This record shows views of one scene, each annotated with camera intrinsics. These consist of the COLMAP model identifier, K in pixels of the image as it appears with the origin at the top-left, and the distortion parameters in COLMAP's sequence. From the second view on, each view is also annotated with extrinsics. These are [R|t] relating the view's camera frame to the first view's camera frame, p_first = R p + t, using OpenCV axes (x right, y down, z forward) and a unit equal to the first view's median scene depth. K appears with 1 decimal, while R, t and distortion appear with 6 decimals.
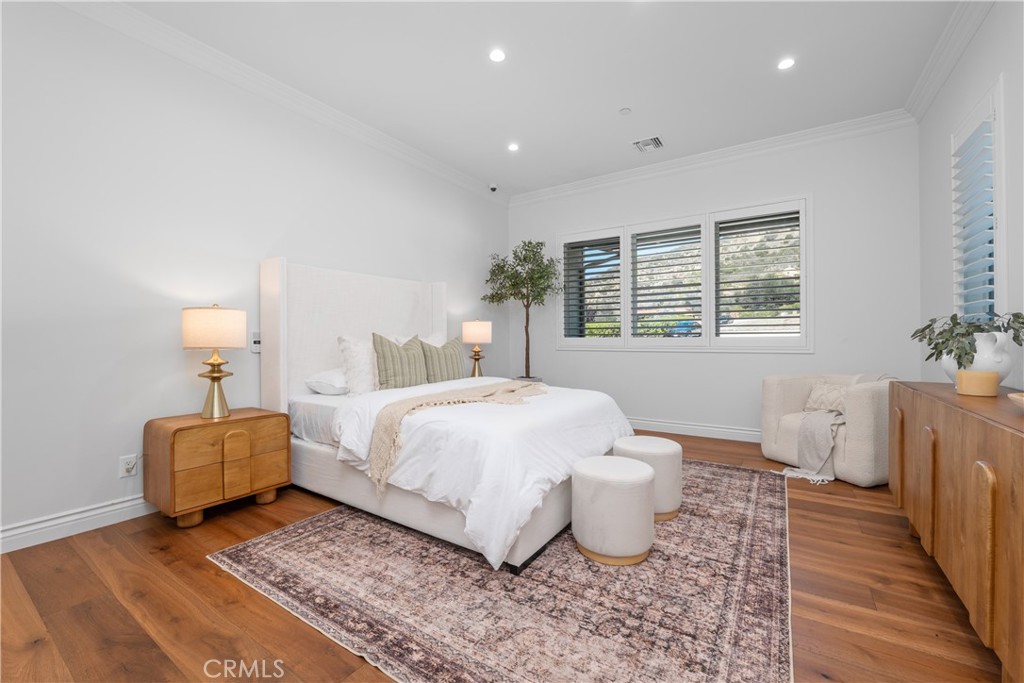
lens RADIAL K [[423.8, 0, 510.3], [0, 423.8, 334.2], [0, 0, 1]] dist [-0.006962, 0.000363]
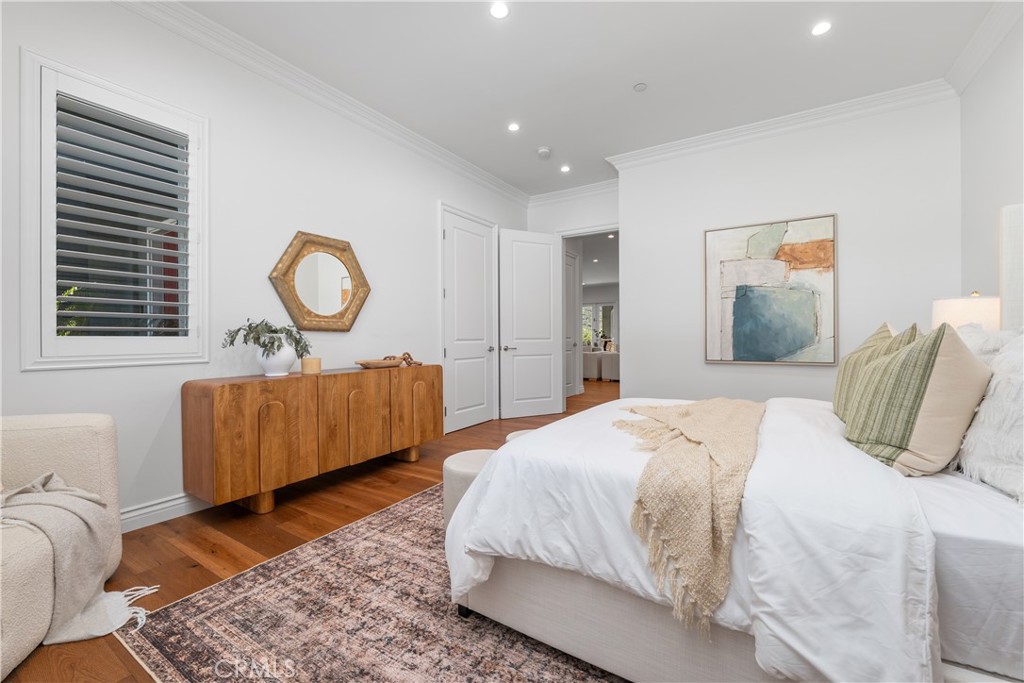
lens RADIAL K [[423.8, 0, 510.3], [0, 423.8, 334.2], [0, 0, 1]] dist [-0.006962, 0.000363]
pose [[-0.999773, 0.005316, -0.020623, 0.290762], [0.005659, 0.999846, -0.016629, 0.020038], [0.020531, -0.016742, -0.999649, 1.909223]]
